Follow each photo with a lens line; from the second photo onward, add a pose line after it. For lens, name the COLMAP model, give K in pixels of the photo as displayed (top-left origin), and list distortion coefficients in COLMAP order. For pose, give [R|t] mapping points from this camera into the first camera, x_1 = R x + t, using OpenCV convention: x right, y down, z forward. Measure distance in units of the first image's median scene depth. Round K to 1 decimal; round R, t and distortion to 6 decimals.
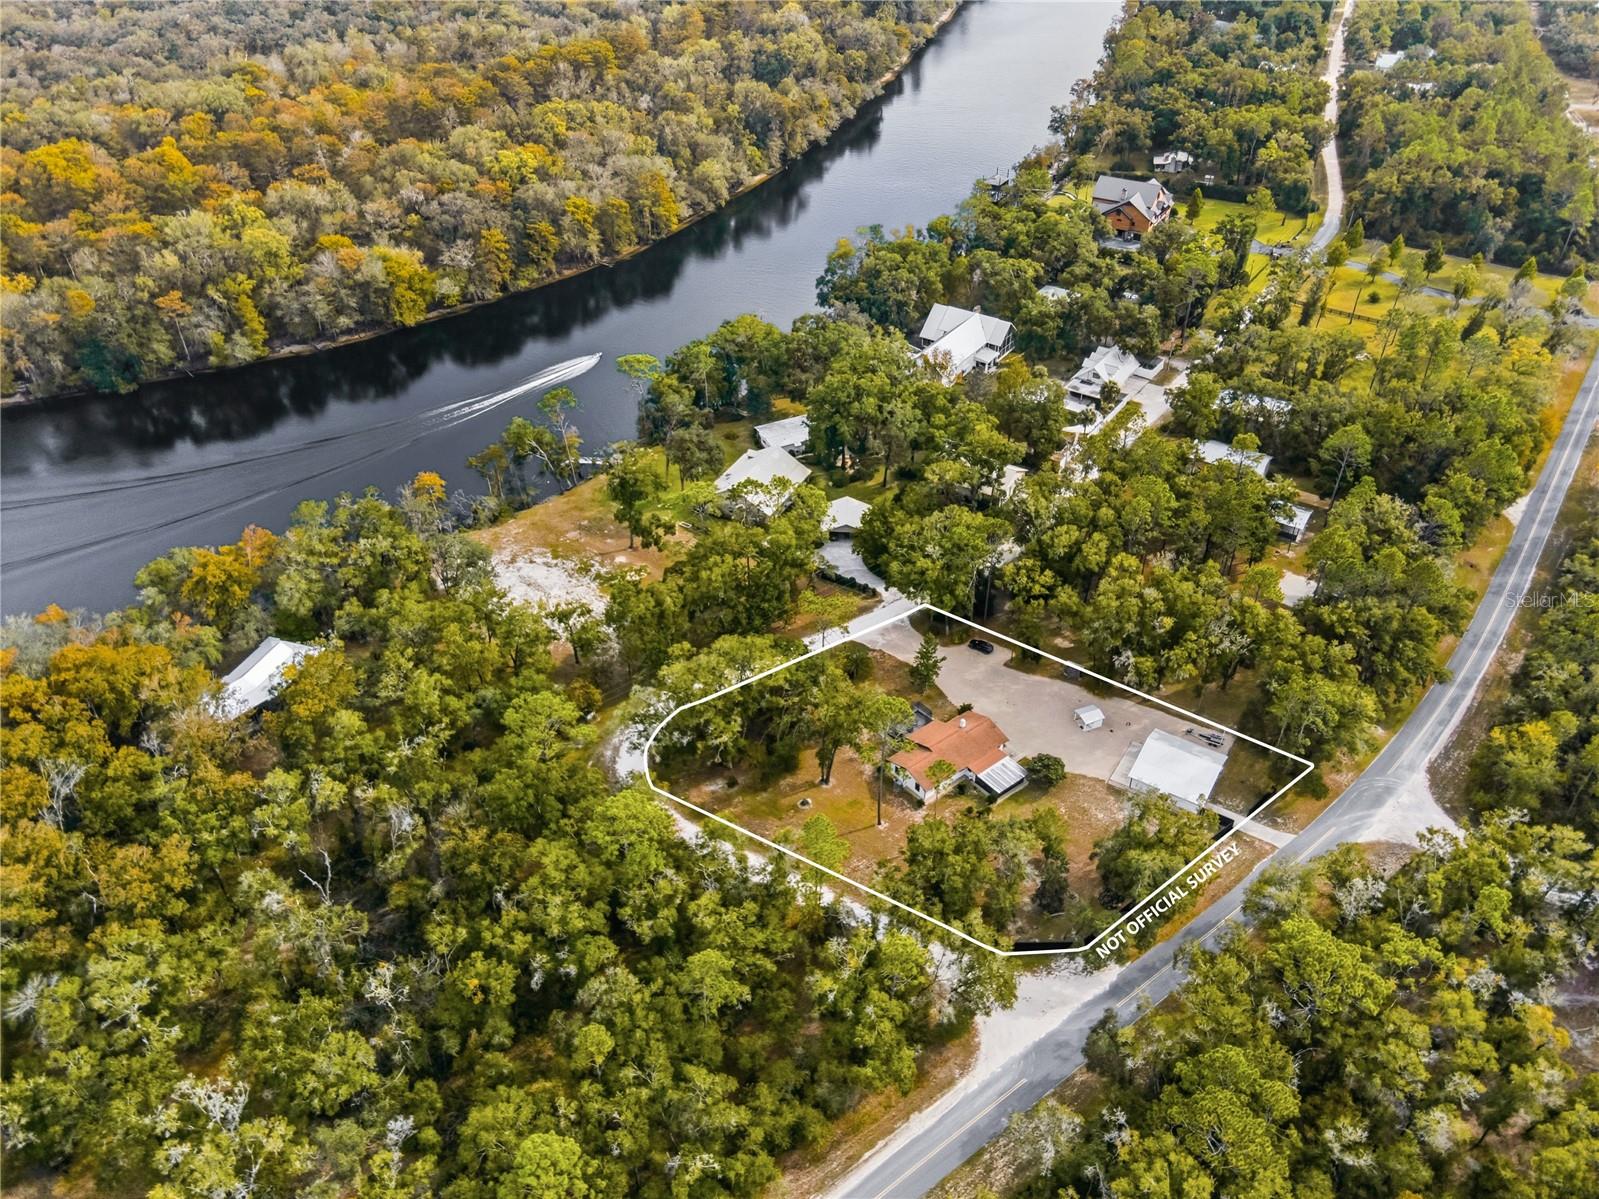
lens RADIAL K [[1209.7, 0, 807.7], [0, 1209.7, 599.4], [0, 0, 1]] dist [0.003171, 0.051838]
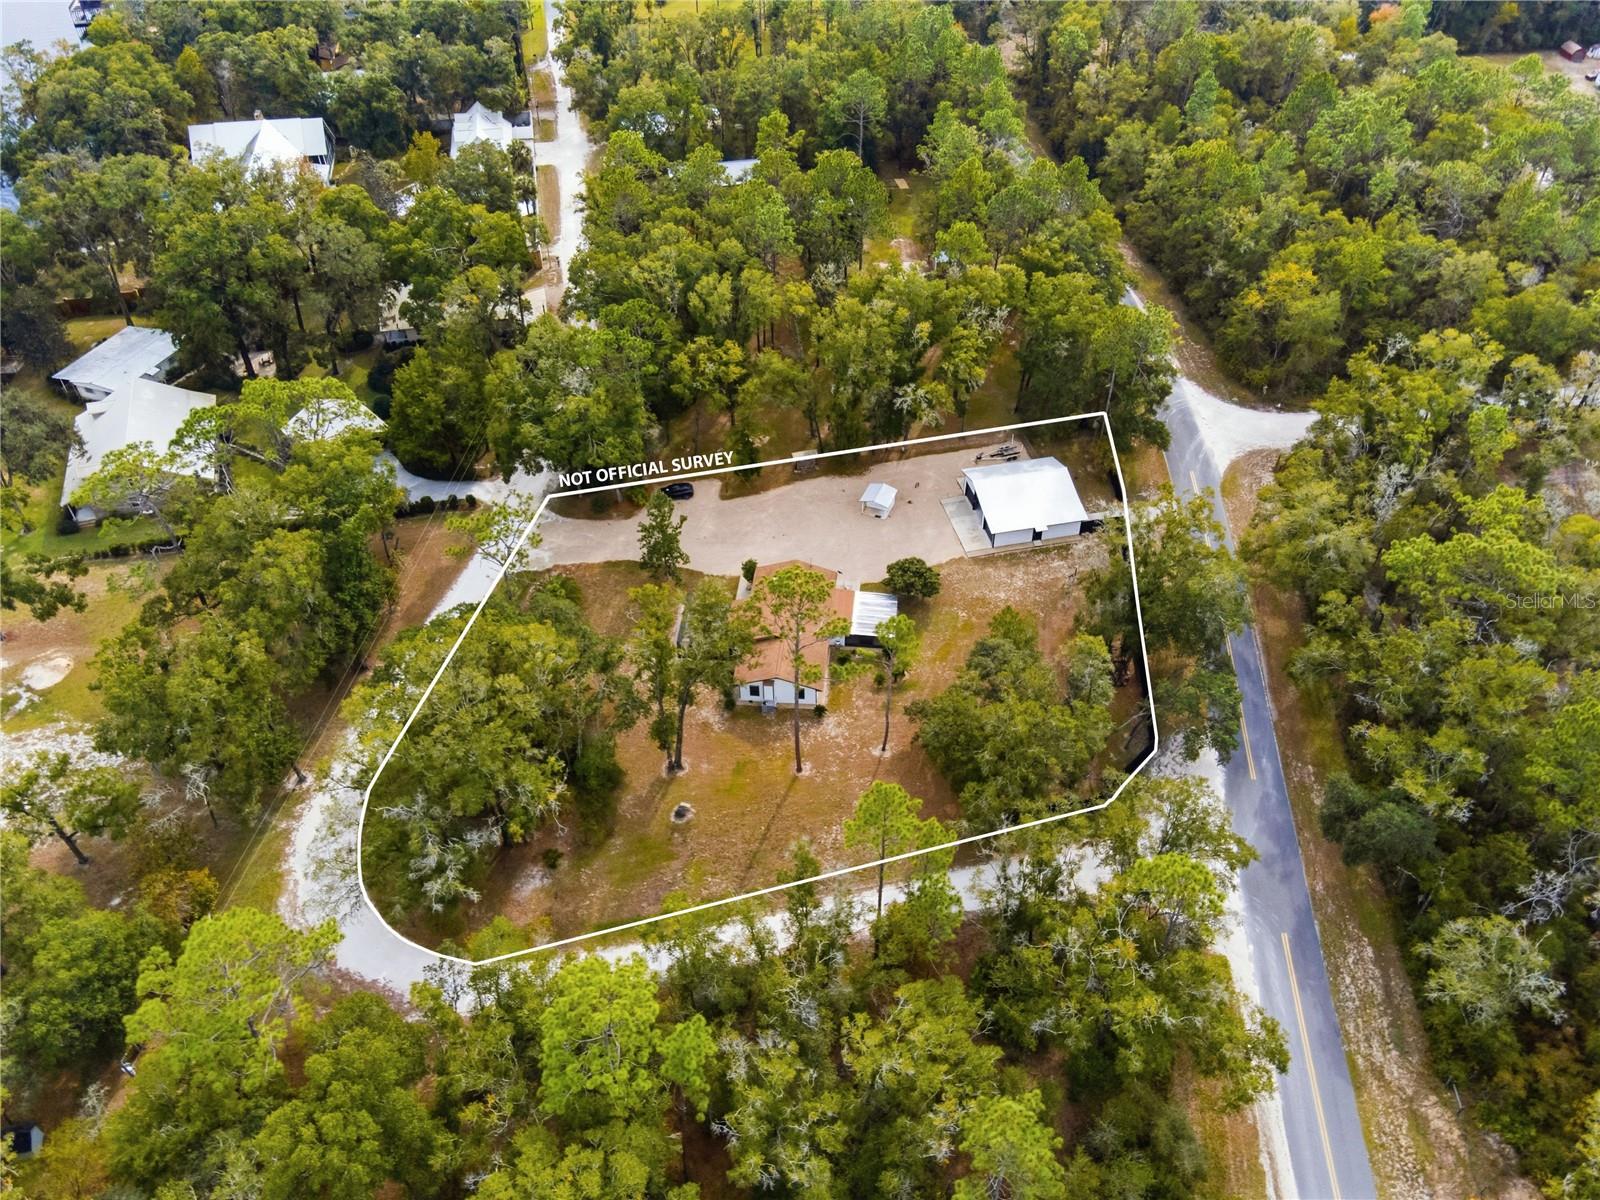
lens RADIAL K [[1210.4, 0, 808.2], [0, 1210.4, 599.9], [0, 0, 1]] dist [0.003171, 0.051838]
pose [[0.698126, -0.475914, 0.534907, -0.218240], [0.431304, 0.875877, 0.216370, -0.025454], [-0.571486, 0.079654, 0.816737, 0.443572]]
